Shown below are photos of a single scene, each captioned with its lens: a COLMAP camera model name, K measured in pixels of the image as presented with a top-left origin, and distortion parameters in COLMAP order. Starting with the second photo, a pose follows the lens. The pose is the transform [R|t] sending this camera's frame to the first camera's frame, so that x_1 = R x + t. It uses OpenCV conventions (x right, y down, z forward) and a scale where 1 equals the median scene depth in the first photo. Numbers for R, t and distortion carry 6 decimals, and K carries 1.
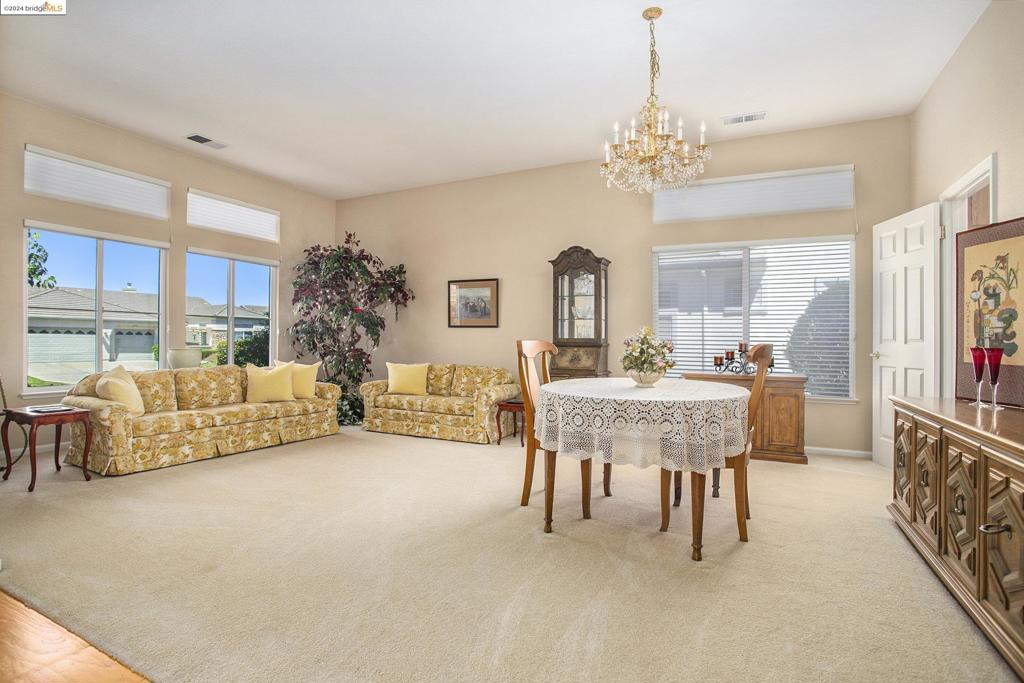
lens RADIAL K [[496.8, 0, 506.9], [0, 496.8, 337.1], [0, 0, 1]] dist [-0.073565, 0.043007]
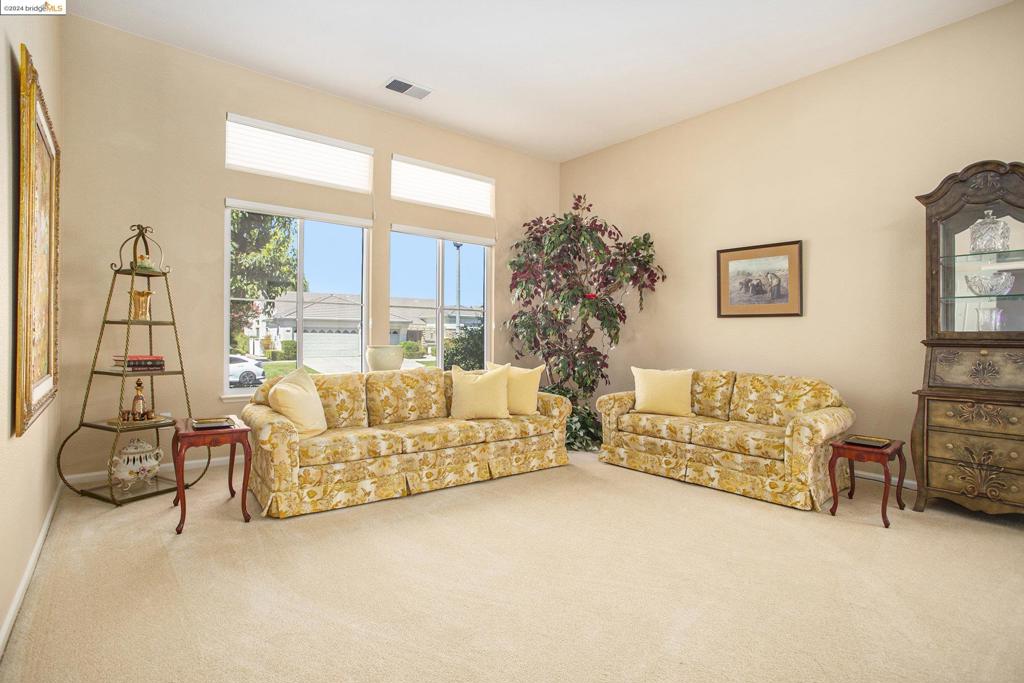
lens RADIAL K [[496.8, 0, 506.9], [0, 496.8, 337.1], [0, 0, 1]] dist [-0.073565, 0.043007]
pose [[0.907397, -0.000565, -0.420273, -0.111322], [0.002102, 0.999993, 0.003195, 0.005822], [0.420268, -0.003782, 0.907392, 0.287857]]
